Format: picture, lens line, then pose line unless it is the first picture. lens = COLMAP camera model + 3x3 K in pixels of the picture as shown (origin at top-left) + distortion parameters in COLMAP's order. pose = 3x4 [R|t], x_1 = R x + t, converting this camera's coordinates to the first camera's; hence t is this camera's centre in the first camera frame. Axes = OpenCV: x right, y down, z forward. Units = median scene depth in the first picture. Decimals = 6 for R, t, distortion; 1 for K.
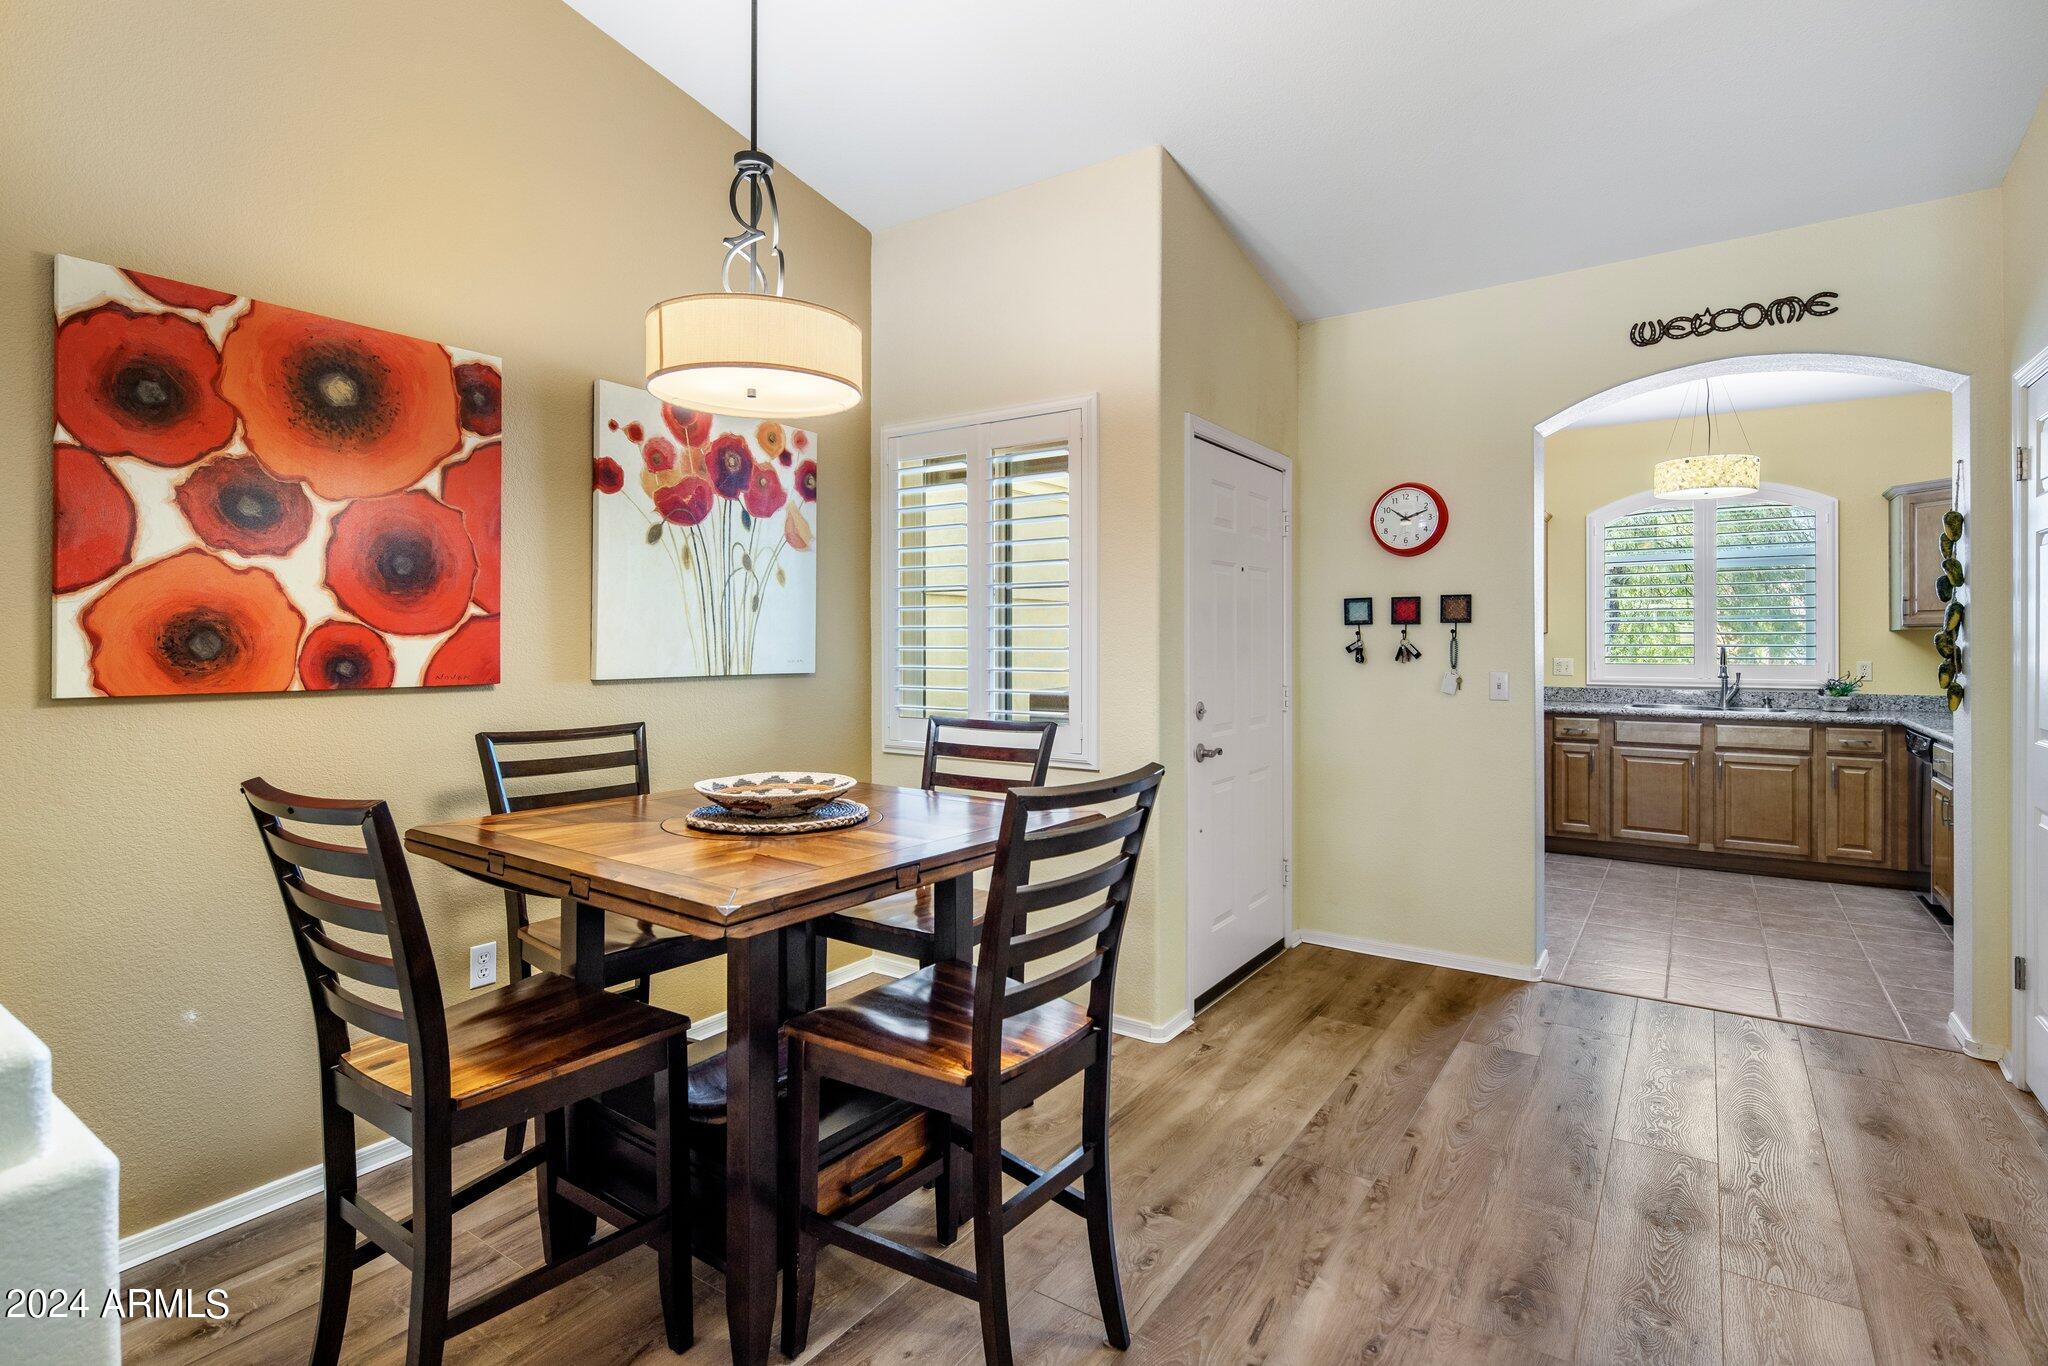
lens RADIAL K [[989.8, 0, 1017.6], [0, 989.8, 642.0], [0, 0, 1]] dist [0.009822, -0.007518]
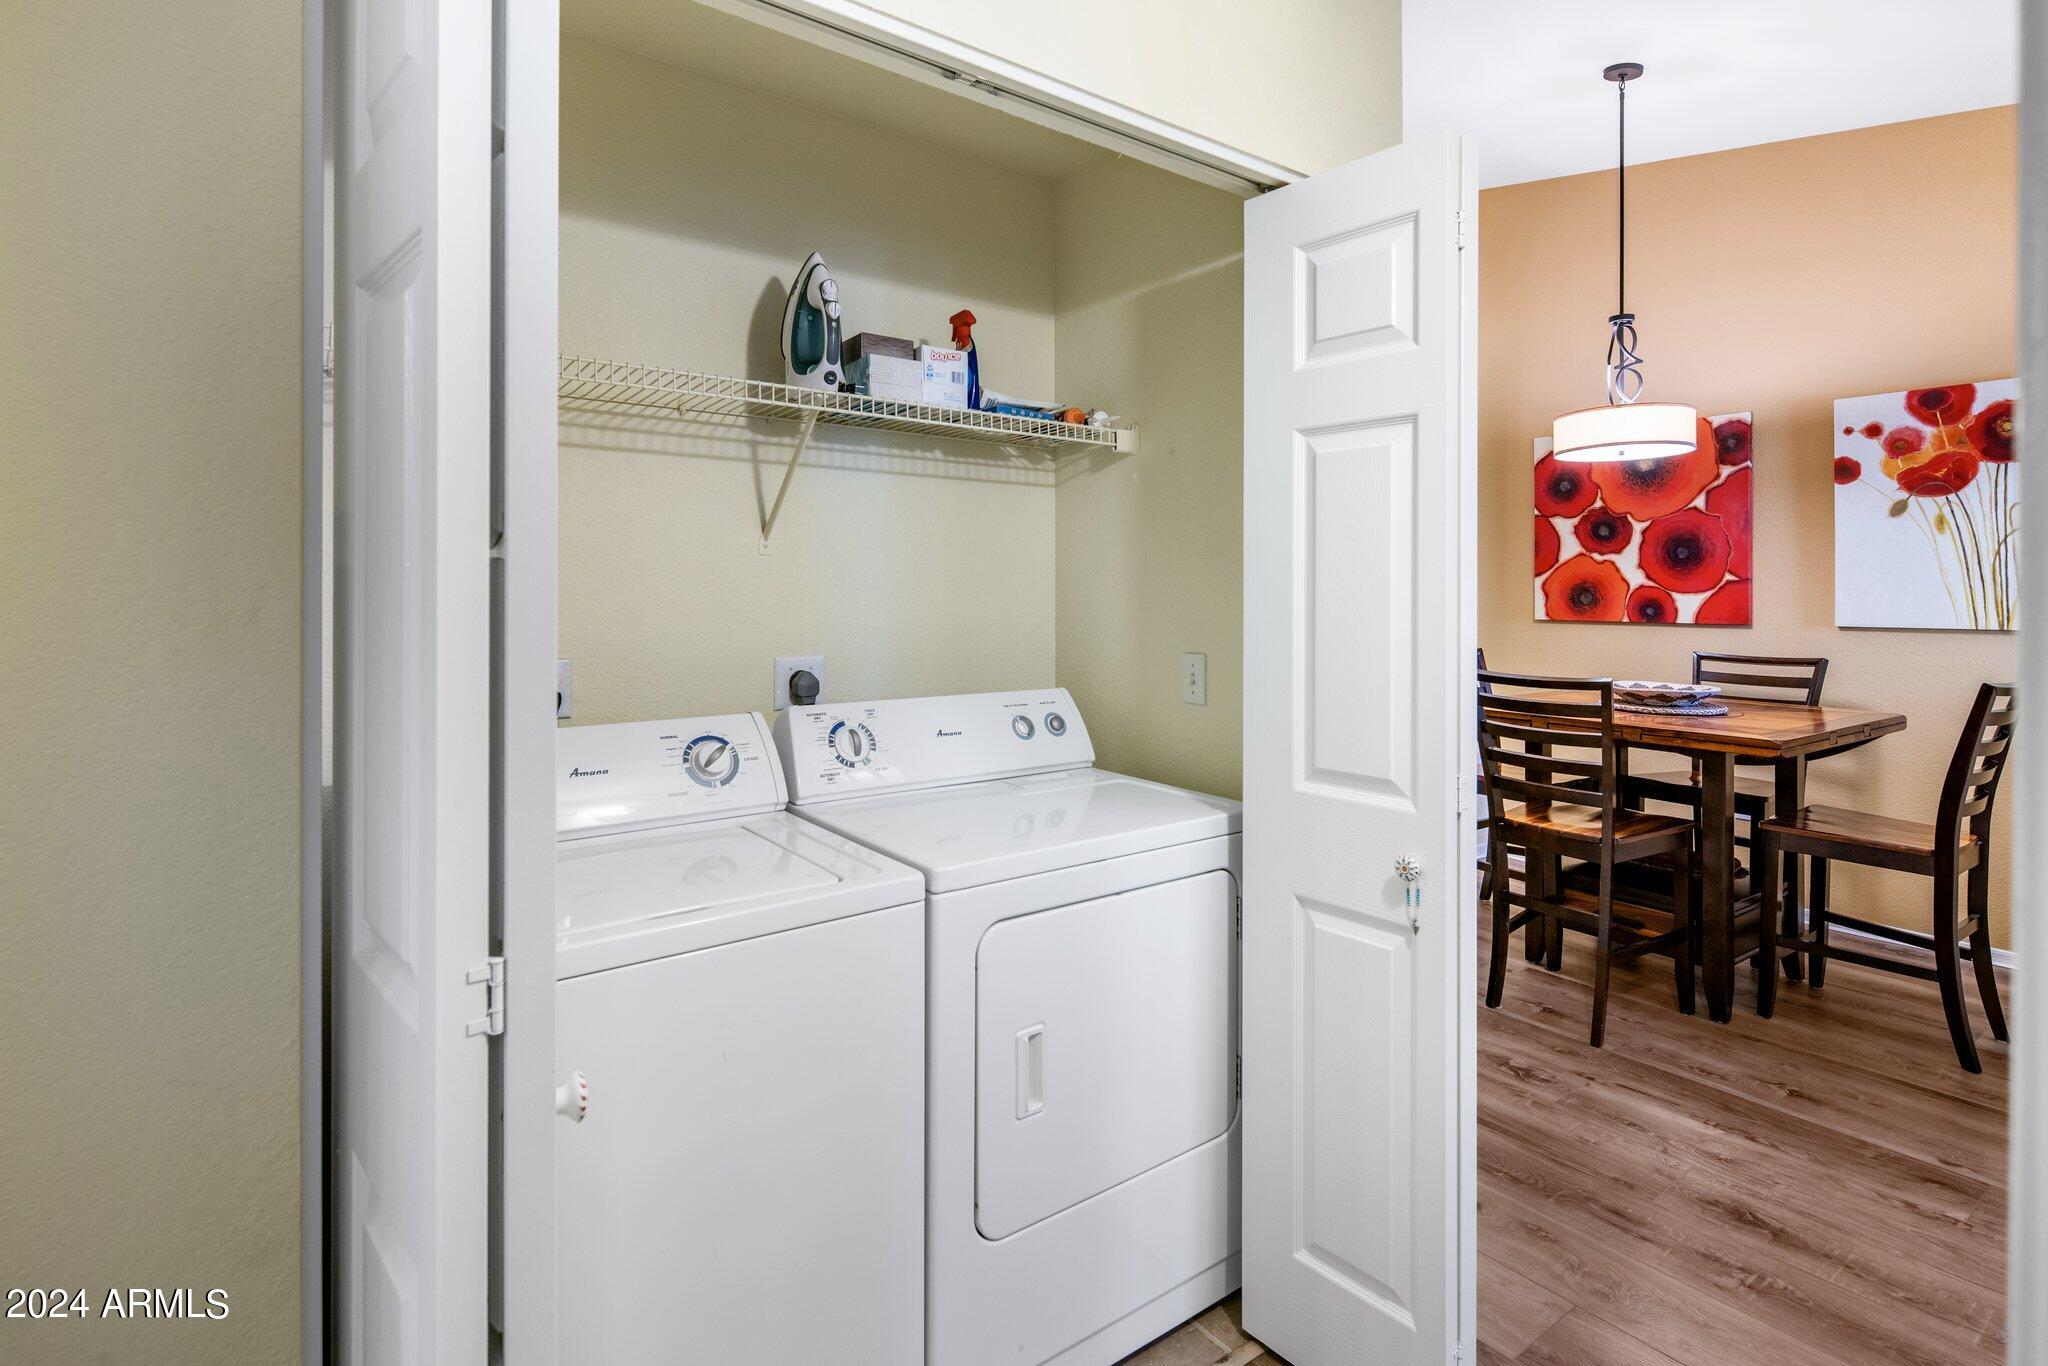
lens RADIAL K [[989.8, 0, 1026.9], [0, 989.8, 581.8], [0, 0, 1]] dist [0.009822, -0.007518]
pose [[-0.331438, -0.011912, -0.943402, 1.057809], [-0.003409, 0.999929, -0.011428, -0.002209], [0.943471, -0.000571, -0.331455, 0.374481]]
